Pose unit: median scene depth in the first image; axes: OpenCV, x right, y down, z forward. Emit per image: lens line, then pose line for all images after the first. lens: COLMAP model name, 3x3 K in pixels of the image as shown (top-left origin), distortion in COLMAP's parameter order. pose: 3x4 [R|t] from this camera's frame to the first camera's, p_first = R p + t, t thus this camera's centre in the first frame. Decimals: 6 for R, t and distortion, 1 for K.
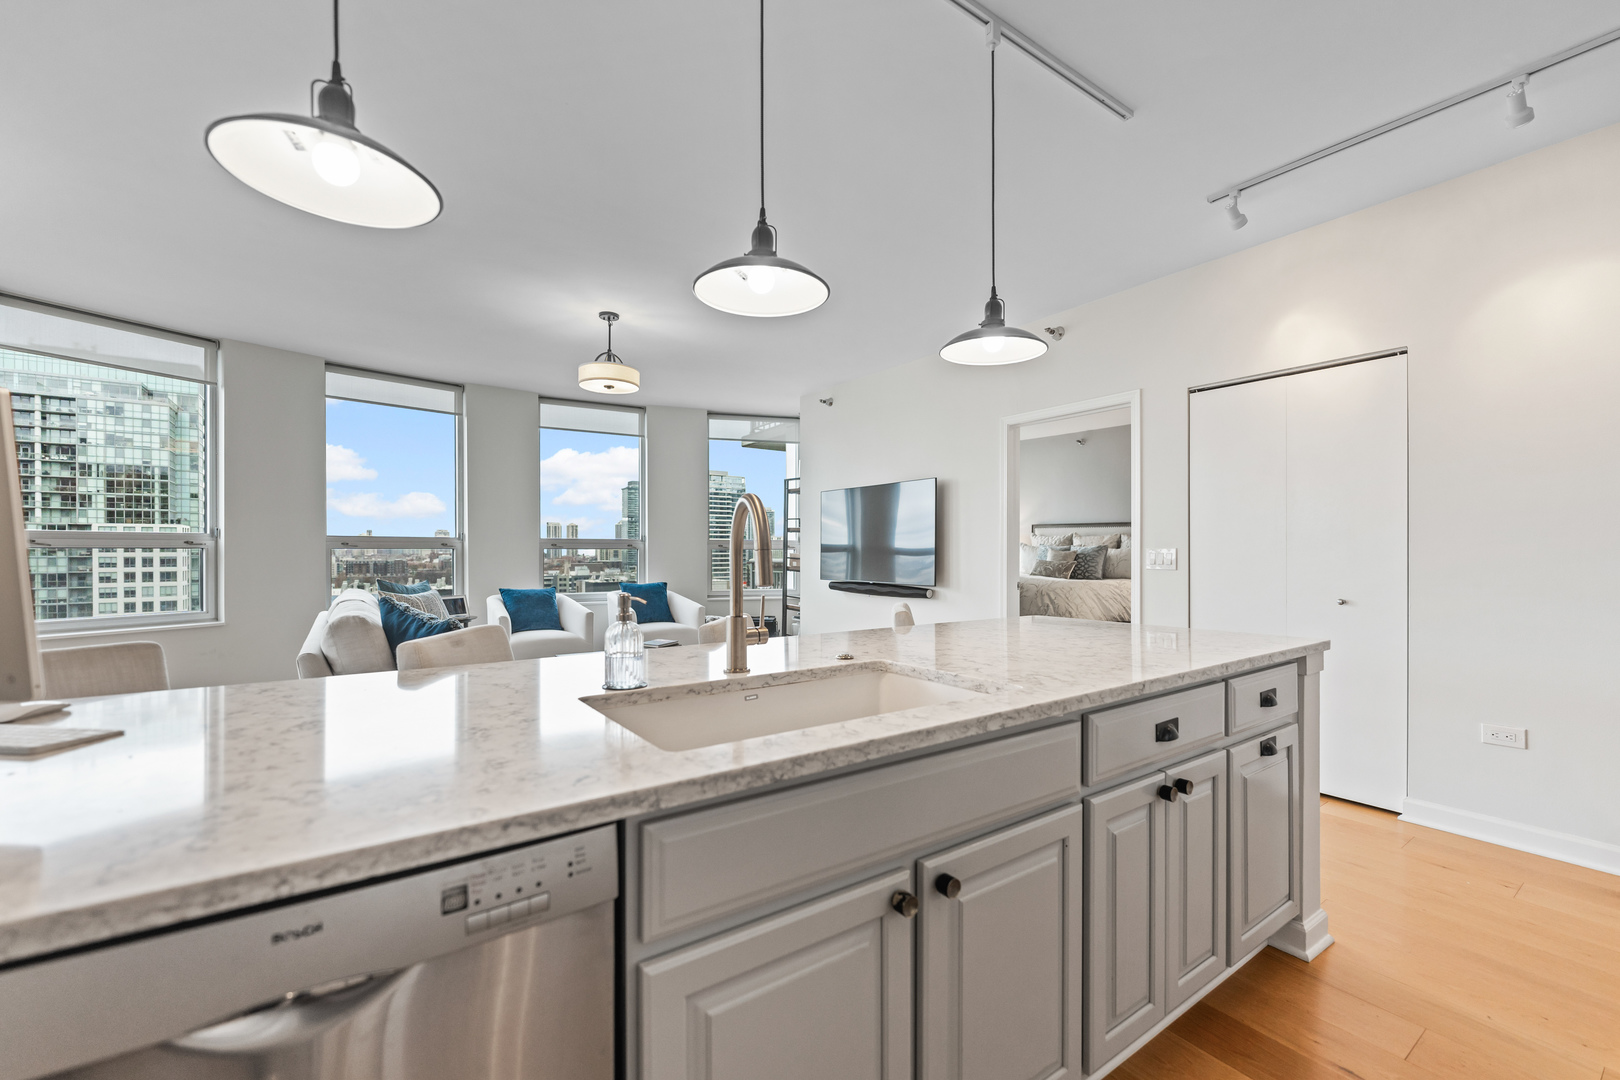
lens RADIAL K [[665.3, 0, 808.1], [0, 665.3, 543.9], [0, 0, 1]] dist [-0.012616, 0.002501]
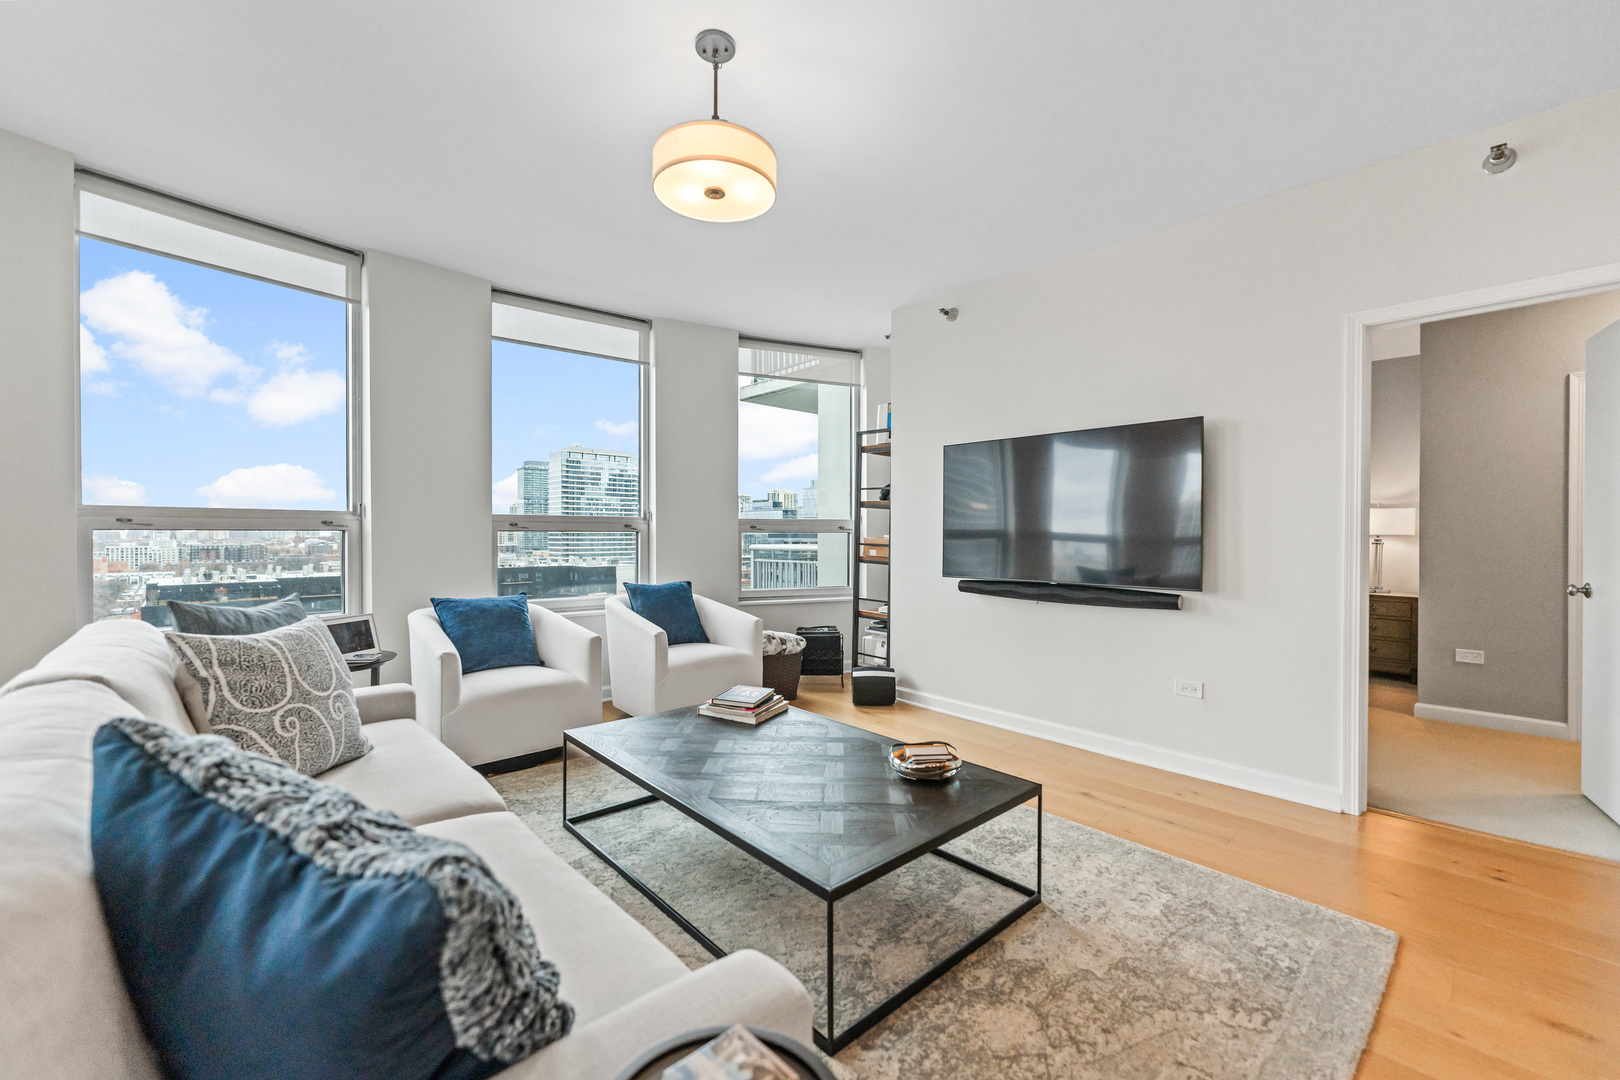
lens RADIAL K [[665.3, 0, 808.6], [0, 665.3, 531.4], [0, 0, 1]] dist [-0.012616, 0.002501]
pose [[0.989776, 0.002272, 0.142613, -0.194838], [-0.002991, 0.999984, 0.004826, 0.004183], [-0.142599, -0.005203, 0.989767, 0.333646]]
